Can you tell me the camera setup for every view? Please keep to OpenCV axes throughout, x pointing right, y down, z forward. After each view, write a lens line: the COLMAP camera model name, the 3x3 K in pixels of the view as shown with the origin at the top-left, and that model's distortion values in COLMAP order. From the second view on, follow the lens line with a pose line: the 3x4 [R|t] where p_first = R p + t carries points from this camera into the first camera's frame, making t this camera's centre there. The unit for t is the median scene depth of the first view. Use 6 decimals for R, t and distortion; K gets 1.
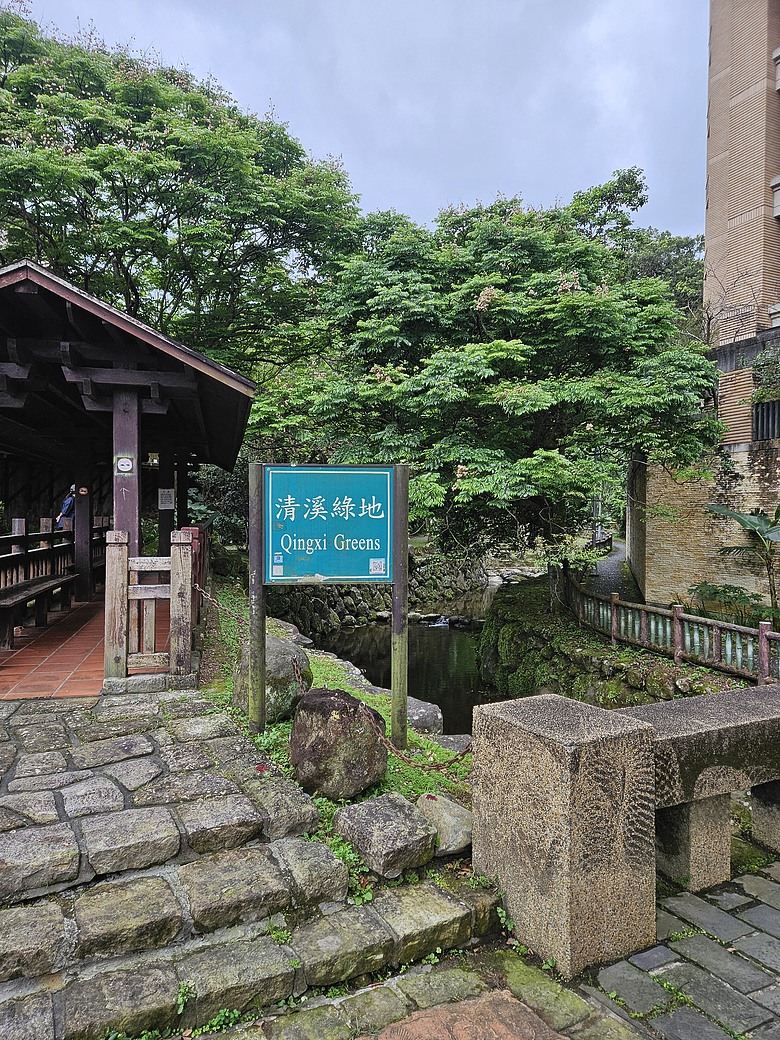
lens RADIAL K [[743.8, 0, 390.0], [0, 743.8, 520.0], [0, 0, 1]] dist [0.045955, -0.000556]
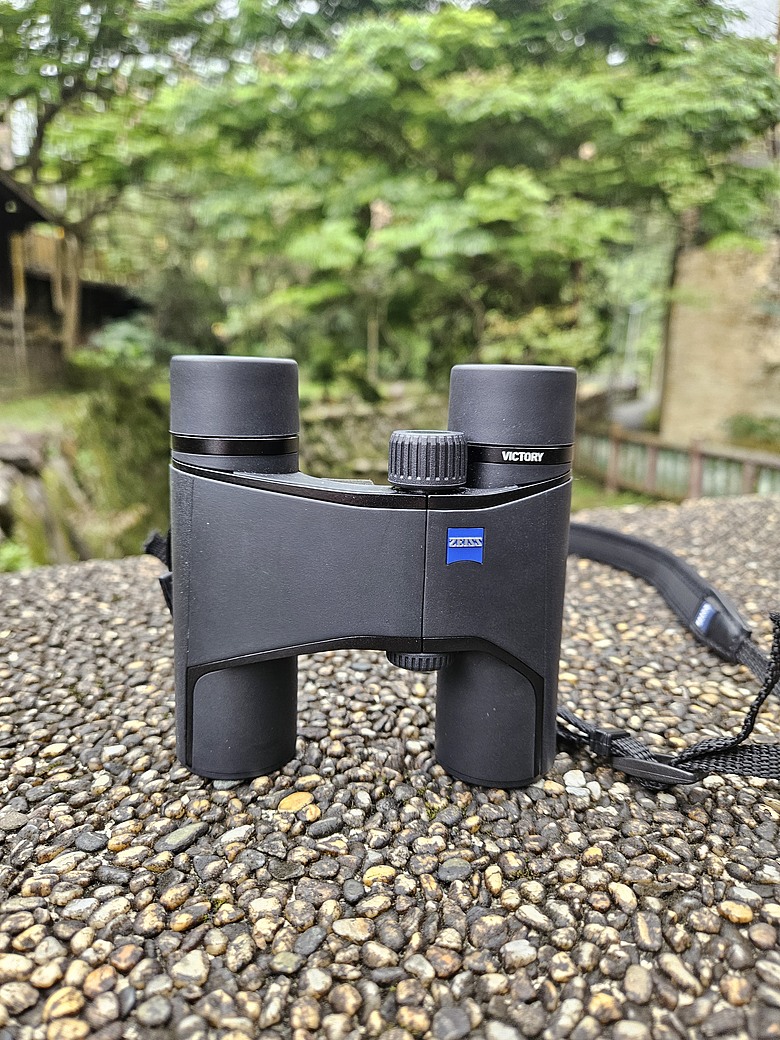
lens RADIAL K [[743.8, 0, 390.0], [0, 743.8, 520.0], [0, 0, 1]] dist [0.045955, -0.000556]
pose [[0.998887, 0.021780, -0.041831, 0.128764], [-0.014079, 0.984239, 0.176280, 0.077877], [0.045011, -0.175495, 0.983451, 0.282762]]
